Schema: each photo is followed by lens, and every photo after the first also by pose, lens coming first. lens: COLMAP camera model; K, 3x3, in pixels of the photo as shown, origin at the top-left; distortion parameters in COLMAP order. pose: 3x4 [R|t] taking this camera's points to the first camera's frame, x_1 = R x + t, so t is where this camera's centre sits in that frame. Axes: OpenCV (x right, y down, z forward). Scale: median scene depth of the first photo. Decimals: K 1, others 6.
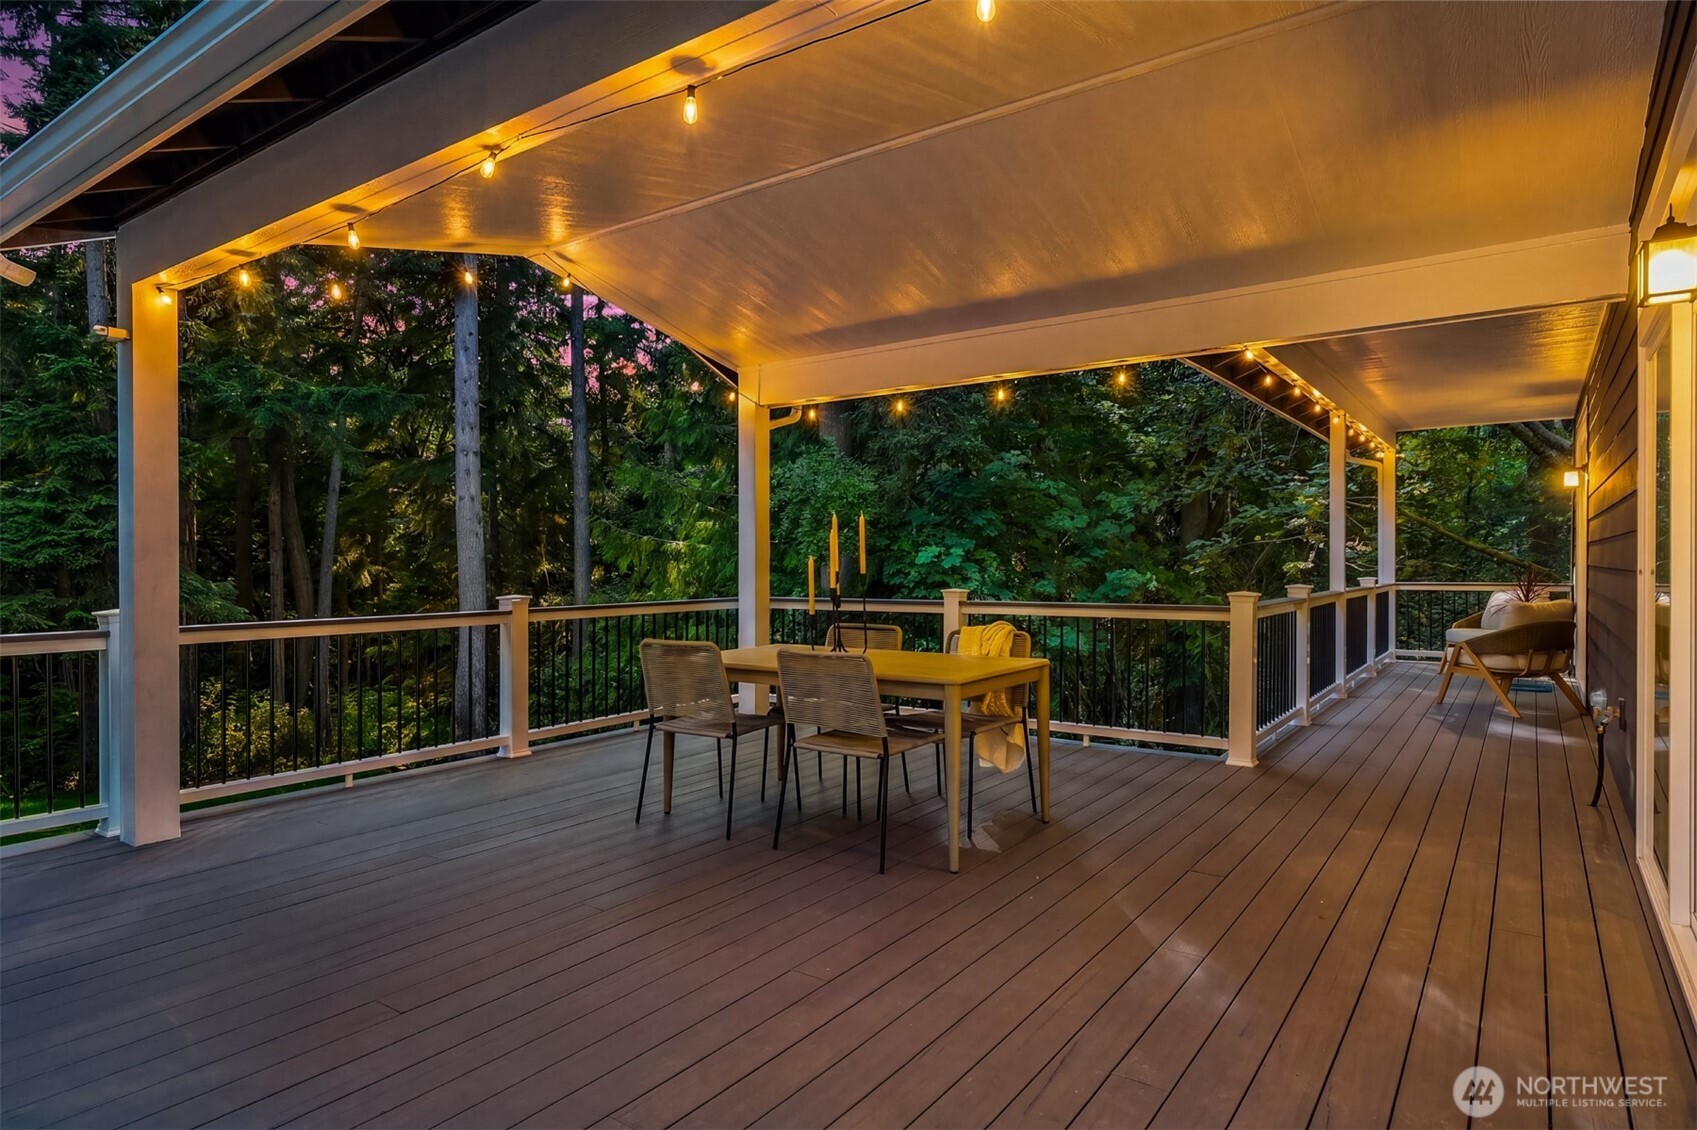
lens RADIAL K [[972.3, 0, 853.2], [0, 972.3, 567.6], [0, 0, 1]] dist [0.001489, 0.000150]
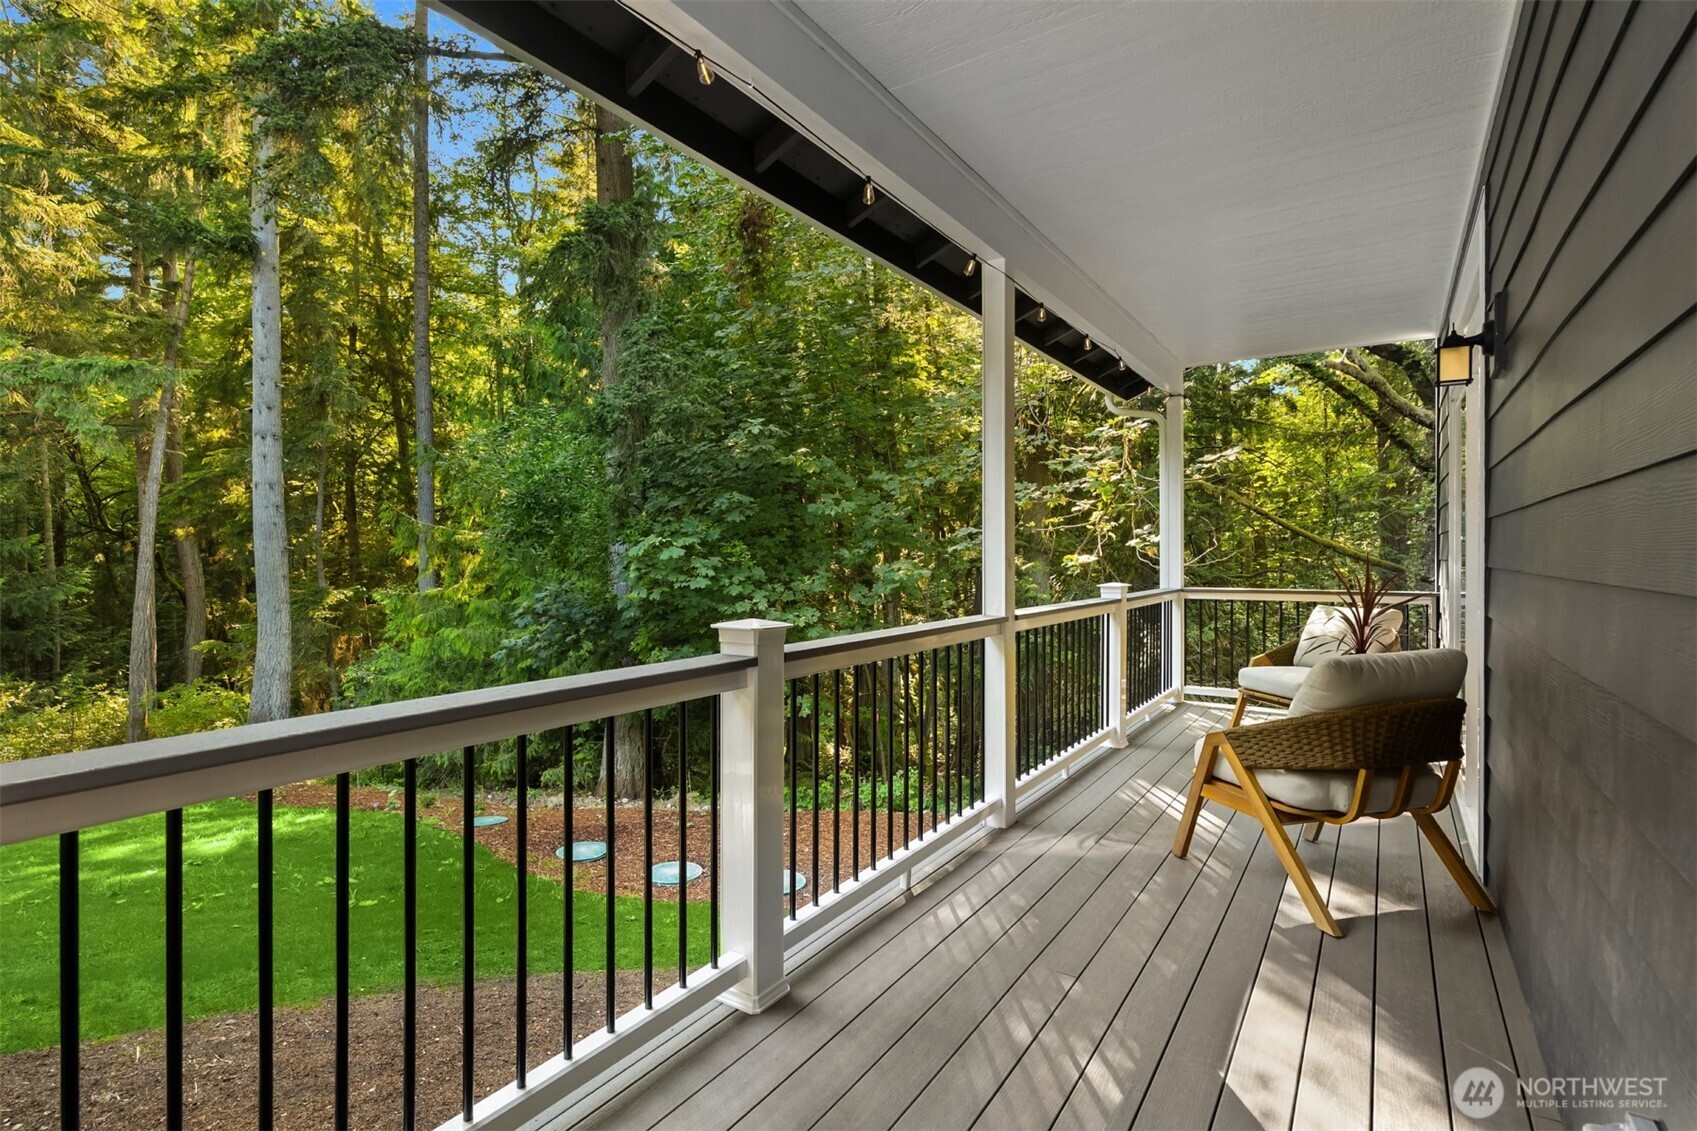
lens RADIAL K [[829.4, 0, 840.8], [0, 829.4, 553.0], [0, 0, 1]] dist [0.006062, 0.000978]
pose [[0.999475, 0.004621, 0.032074, 0.291215], [-0.004390, 0.999964, -0.007263, -0.003296], [-0.032106, 0.007119, 0.999459, 0.410736]]
